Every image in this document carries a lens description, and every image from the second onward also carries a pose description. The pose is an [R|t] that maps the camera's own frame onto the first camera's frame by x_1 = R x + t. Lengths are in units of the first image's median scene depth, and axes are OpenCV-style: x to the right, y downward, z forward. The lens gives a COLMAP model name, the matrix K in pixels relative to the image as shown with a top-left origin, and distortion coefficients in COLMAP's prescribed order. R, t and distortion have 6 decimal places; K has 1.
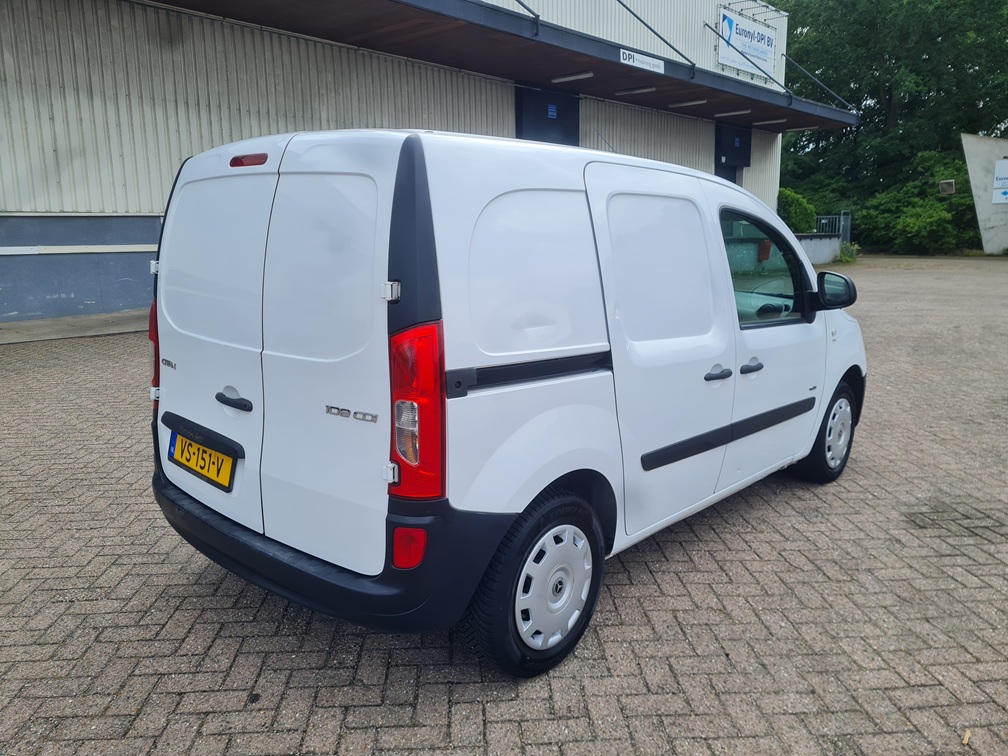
lens RADIAL K [[813.4, 0, 516.0], [0, 813.4, 376.9], [0, 0, 1]] dist [0.053751, -0.045629]
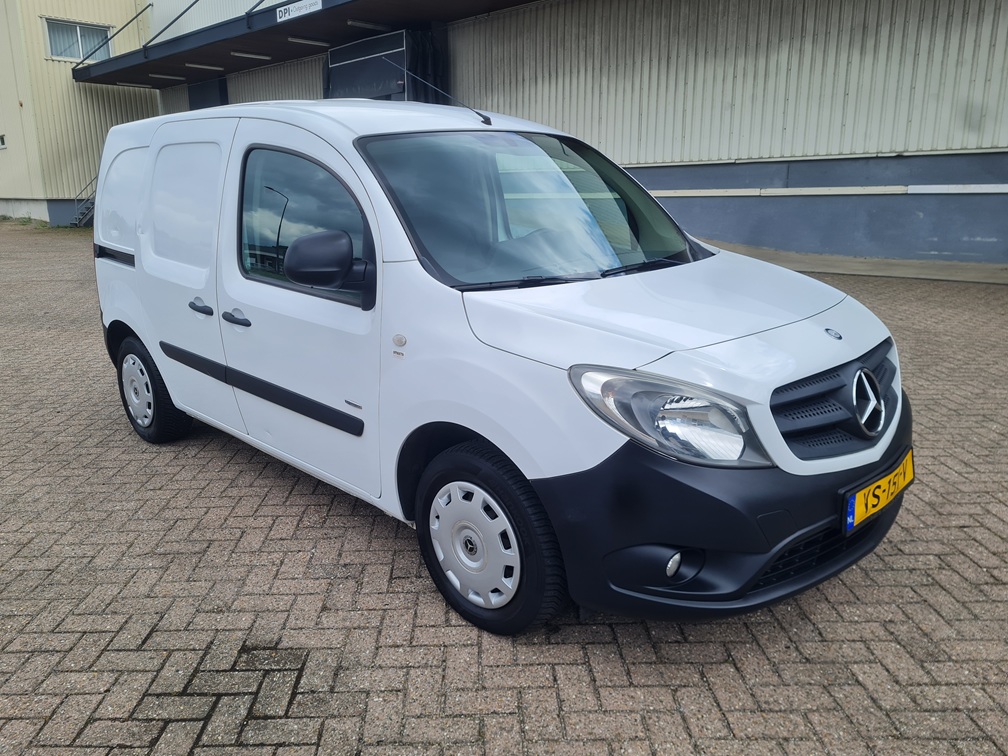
lens RADIAL K [[813.4, 0, 516.0], [0, 813.4, 376.9], [0, 0, 1]] dist [0.053751, -0.045629]
pose [[-0.113910, 0.231996, -0.966024, 1.124776], [-0.155504, 0.956204, 0.247975, -0.226453], [0.981246, 0.178467, -0.072845, 1.319190]]
